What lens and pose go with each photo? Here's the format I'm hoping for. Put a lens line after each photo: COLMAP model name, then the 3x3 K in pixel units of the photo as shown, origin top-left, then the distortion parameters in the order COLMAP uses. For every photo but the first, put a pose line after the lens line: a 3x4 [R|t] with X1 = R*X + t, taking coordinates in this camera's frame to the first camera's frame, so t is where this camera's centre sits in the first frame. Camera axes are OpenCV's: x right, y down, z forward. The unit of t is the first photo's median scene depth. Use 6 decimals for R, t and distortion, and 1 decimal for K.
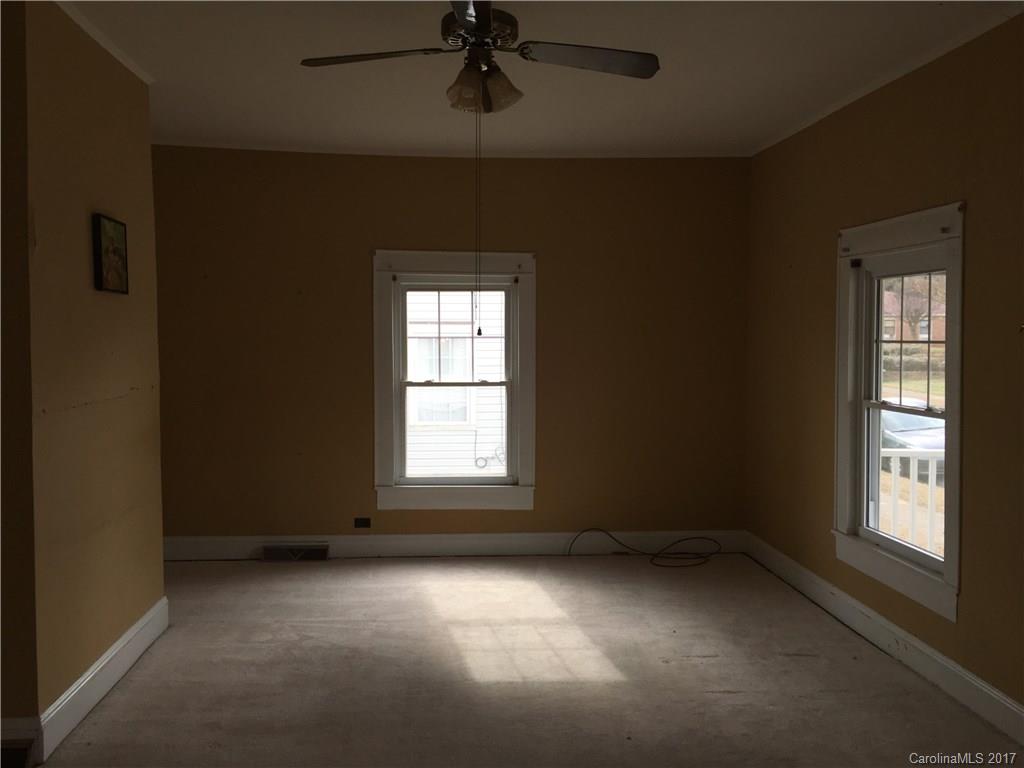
lens RADIAL K [[871.0, 0, 511.6], [0, 871.0, 378.5], [0, 0, 1]] dist [0.050030, -0.058676]
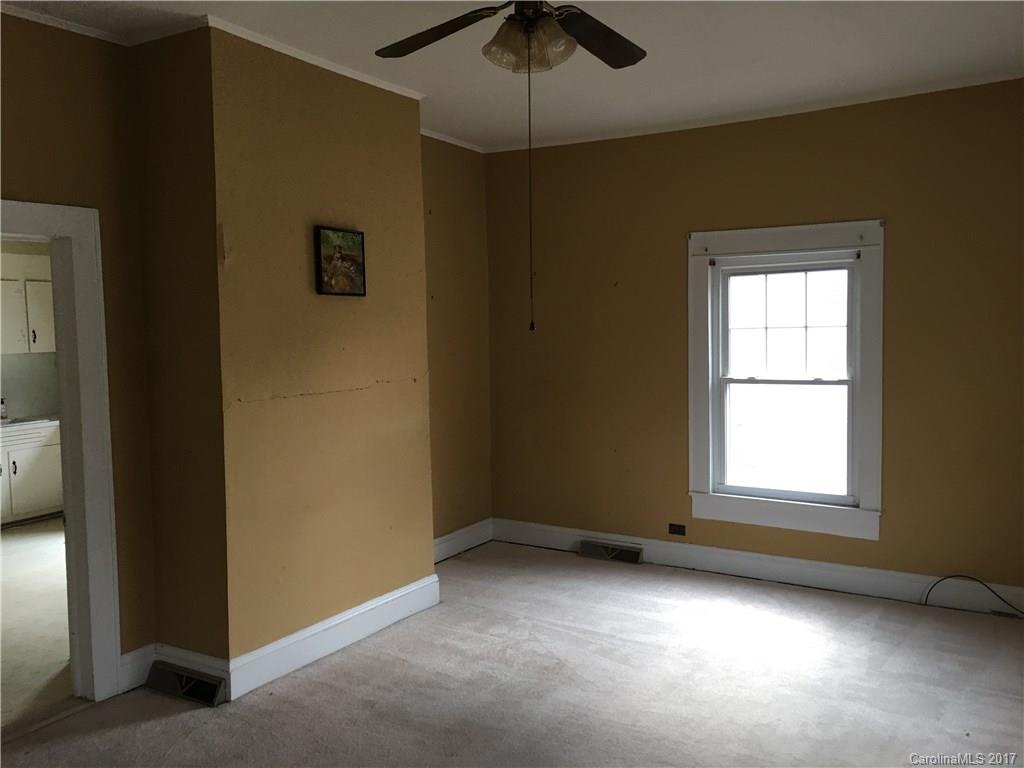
lens RADIAL K [[871.0, 0, 510.2], [0, 871.0, 379.8], [0, 0, 1]] dist [0.050030, -0.058676]
pose [[0.795579, 0.018648, -0.605563, 0.249822], [-0.010499, 0.999800, 0.016995, -0.007593], [0.605759, -0.007163, 0.795616, 0.158722]]
